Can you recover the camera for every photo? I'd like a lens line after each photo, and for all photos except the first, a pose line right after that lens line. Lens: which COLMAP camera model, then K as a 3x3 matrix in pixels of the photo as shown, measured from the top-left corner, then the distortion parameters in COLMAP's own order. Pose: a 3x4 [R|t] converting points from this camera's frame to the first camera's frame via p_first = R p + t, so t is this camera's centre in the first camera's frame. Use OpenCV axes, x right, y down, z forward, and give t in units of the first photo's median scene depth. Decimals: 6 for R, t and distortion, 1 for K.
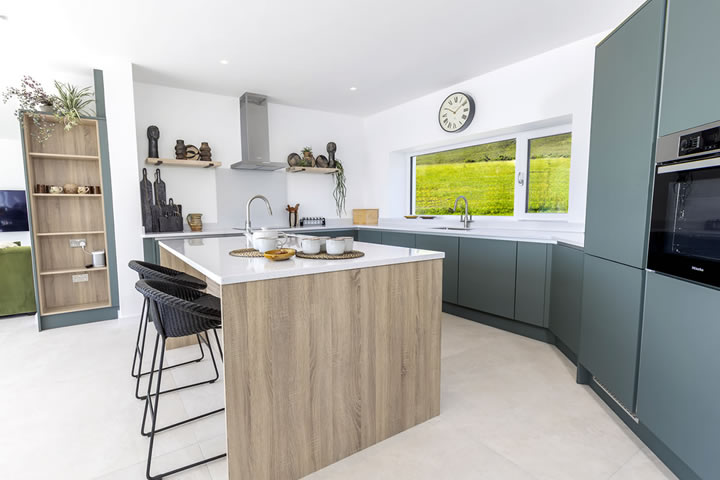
lens RADIAL K [[331.7, 0, 360.5], [0, 331.7, 240.4], [0, 0, 1]] dist [0.005051, -0.000076]
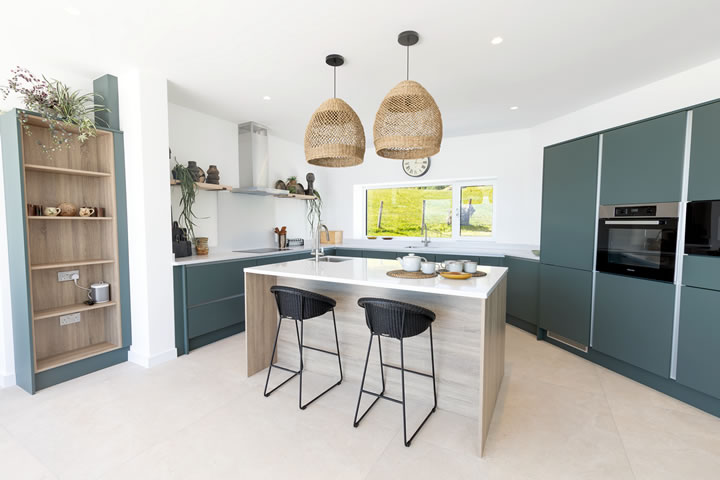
lens RADIAL K [[299.7, 0, 359.2], [0, 299.7, 240.6], [0, 0, 1]] dist [0.004657, 0.000392]
pose [[0.888501, -0.011766, 0.458724, -0.553884], [0.029321, 0.999084, -0.031165, -0.034730], [-0.457938, 0.041141, 0.888032, 0.019409]]
